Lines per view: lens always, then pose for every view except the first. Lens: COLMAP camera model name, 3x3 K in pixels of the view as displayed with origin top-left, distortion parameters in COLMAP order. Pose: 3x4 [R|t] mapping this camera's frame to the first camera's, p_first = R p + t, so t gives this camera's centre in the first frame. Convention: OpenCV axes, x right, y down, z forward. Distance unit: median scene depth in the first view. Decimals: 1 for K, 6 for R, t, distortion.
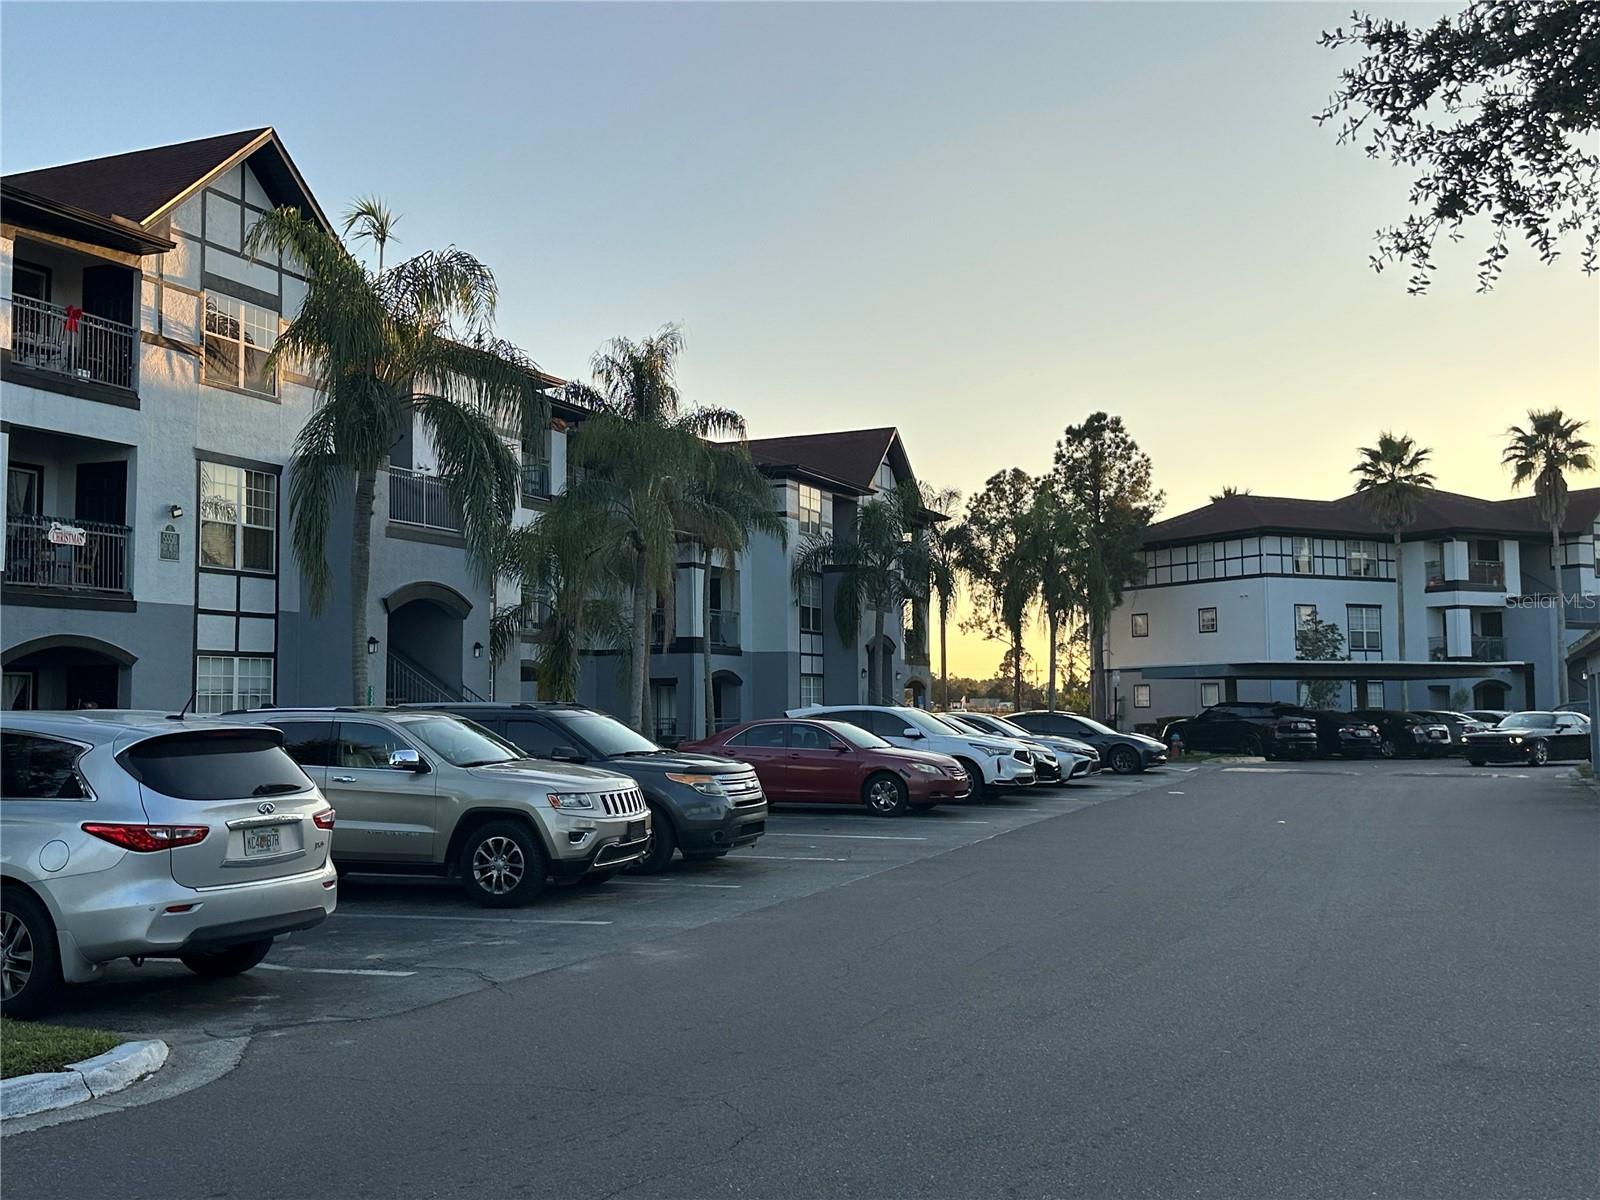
lens RADIAL K [[1631.8, 0, 800.0], [0, 1631.8, 600.0], [0, 0, 1]] dist [-0.000247, 0.001342]
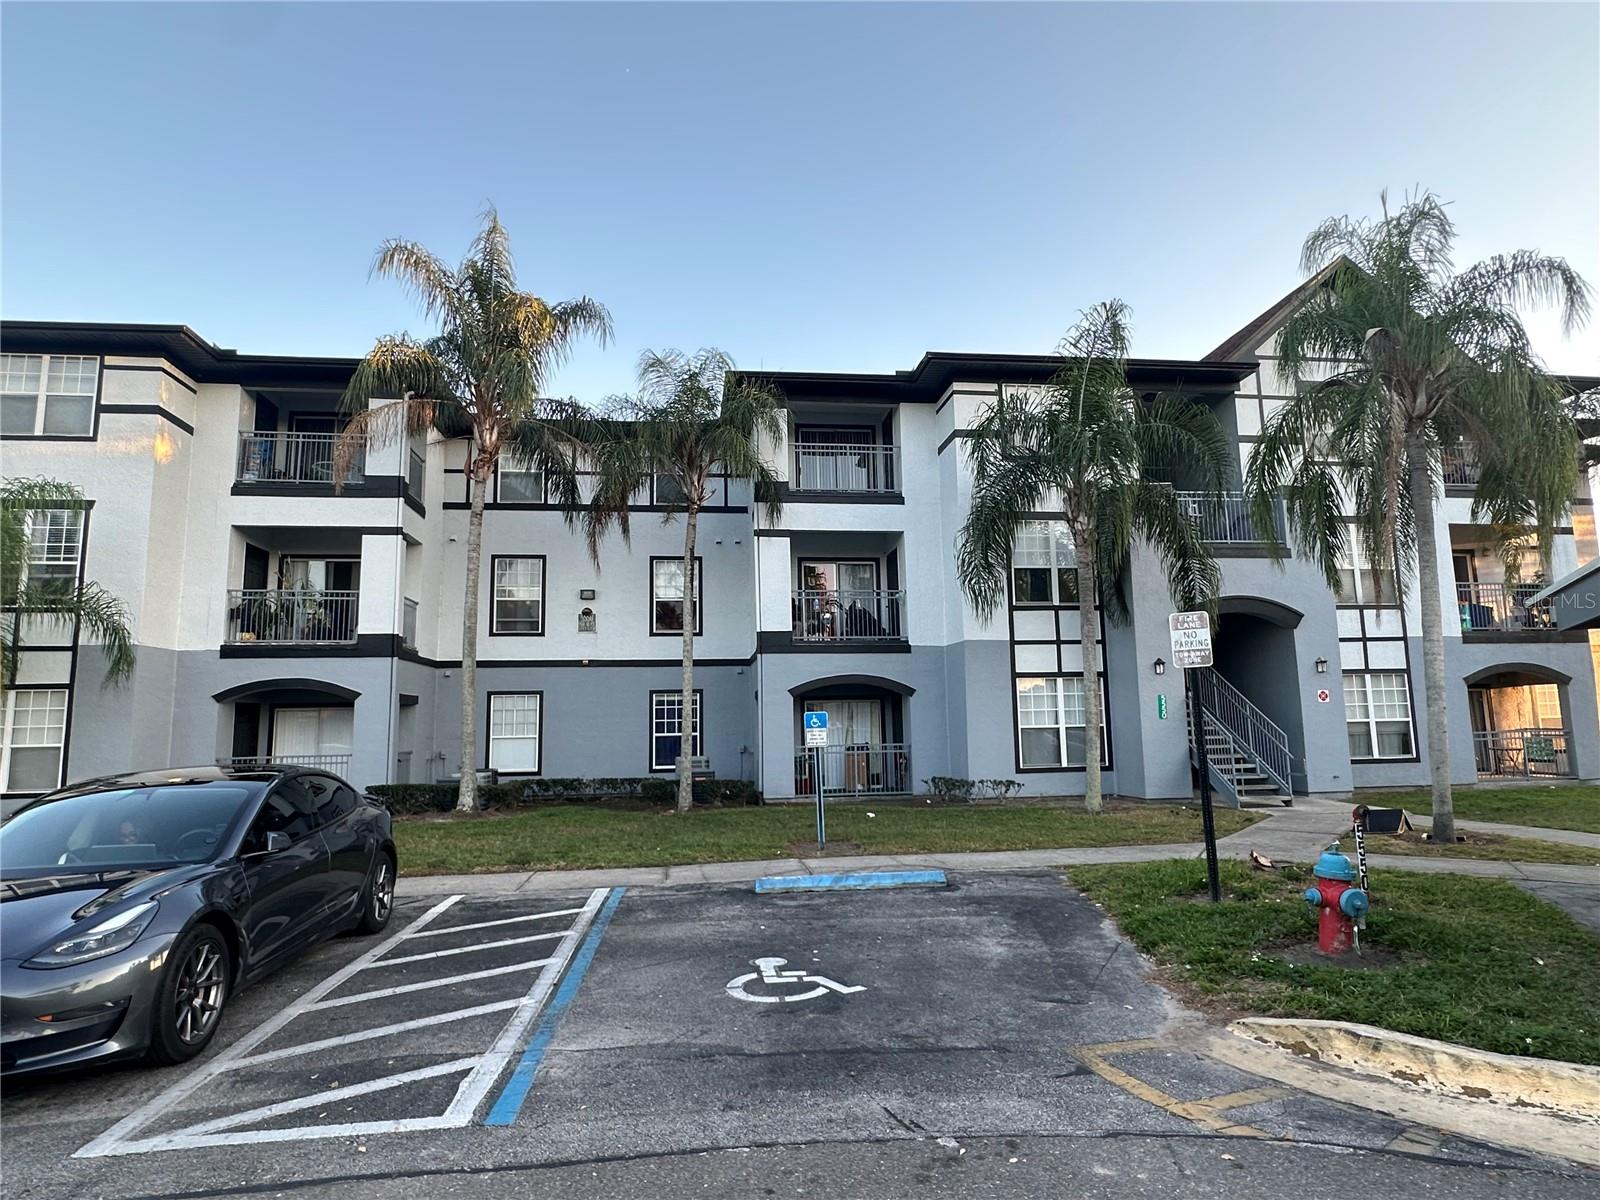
lens RADIAL K [[939.6, 0, 800.0], [0, 939.6, 600.0], [0, 0, 1]] dist [-0.002284, -0.000322]
pose [[0.397387, -0.117219, -0.910134, 0.214319], [0.067216, 0.992862, -0.098525, 0.033512], [0.915186, -0.022023, 0.402430, 0.548509]]
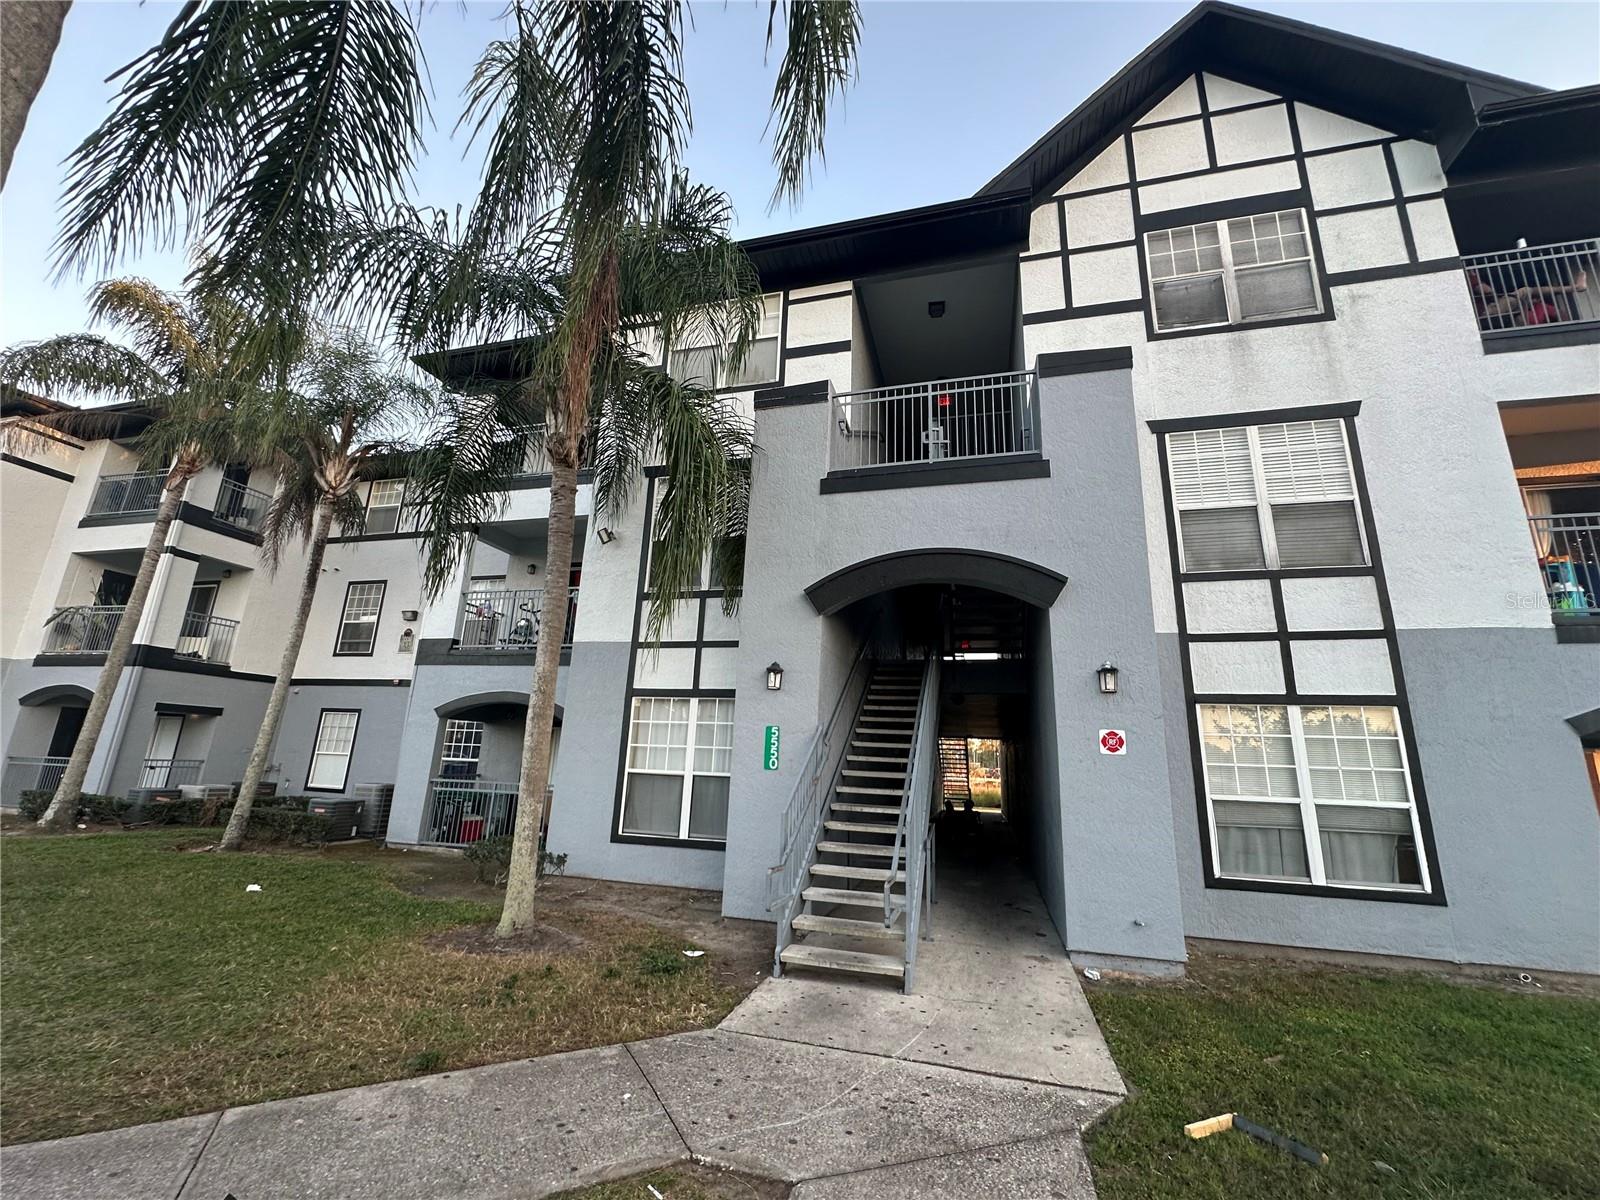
lens RADIAL K [[660.9, 0, 800.0], [0, 660.9, 600.0], [0, 0, 1]] dist [-0.000267, -0.000070]
pose [[0.002902, -0.224995, -0.974356, -0.022029], [0.021154, 0.974155, -0.224886, 0.062011], [0.999772, -0.019958, 0.007587, 1.050245]]
